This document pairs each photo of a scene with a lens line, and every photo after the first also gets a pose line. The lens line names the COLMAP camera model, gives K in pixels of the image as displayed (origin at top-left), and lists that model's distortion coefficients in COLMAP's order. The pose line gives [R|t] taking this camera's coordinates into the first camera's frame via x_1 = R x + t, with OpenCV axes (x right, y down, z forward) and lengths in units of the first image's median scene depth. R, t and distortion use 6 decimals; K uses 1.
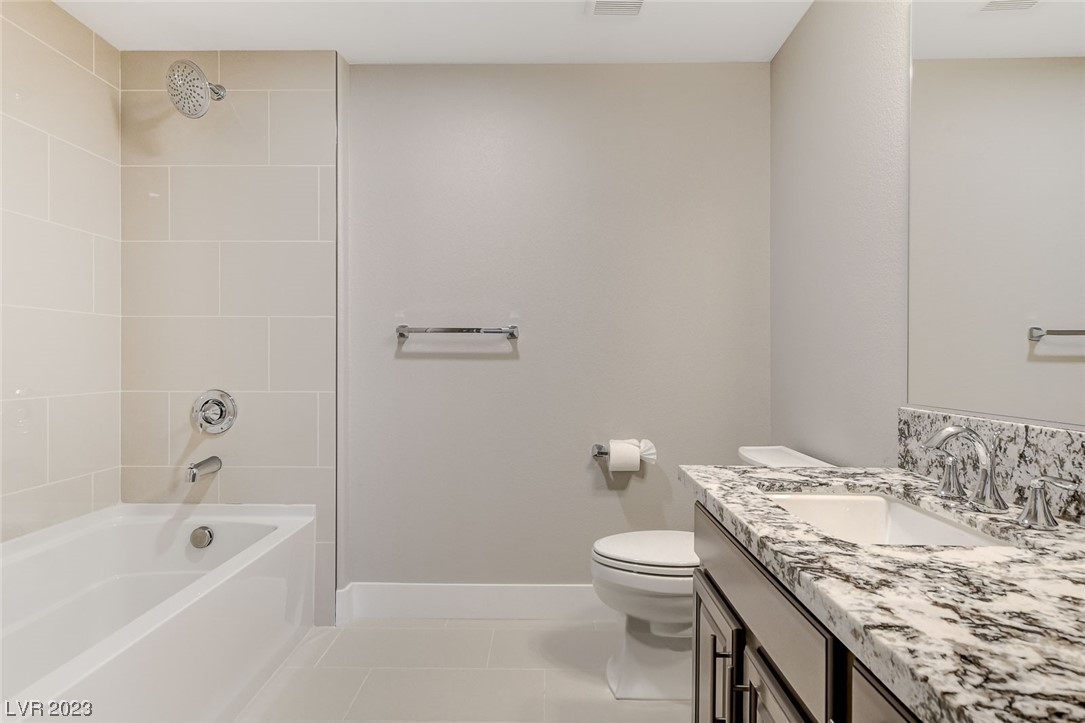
lens RADIAL K [[604.7, 0, 542.2], [0, 604.7, 360.3], [0, 0, 1]] dist [0.002530, 0.004248]
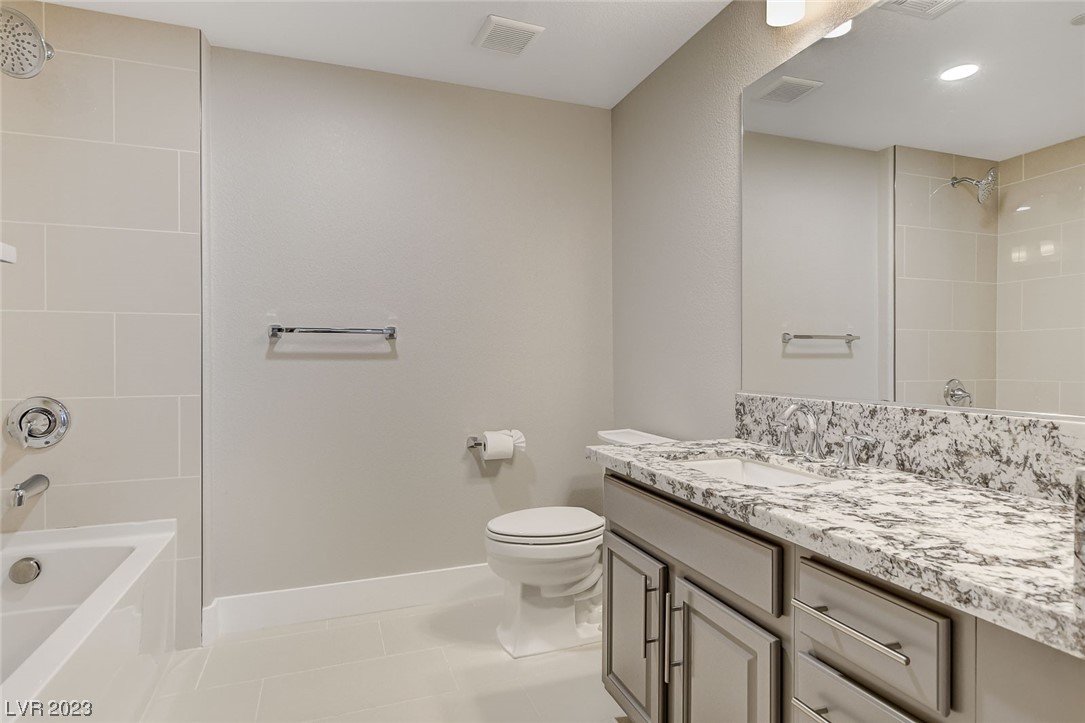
lens RADIAL K [[604.7, 0, 521.4], [0, 604.7, 357.9], [0, 0, 1]] dist [0.002530, 0.004248]
pose [[0.931648, -0.006201, 0.363309, -0.239006], [0.006601, 0.999978, 0.000141, -0.002298], [-0.363302, 0.002267, 0.931669, -0.052740]]
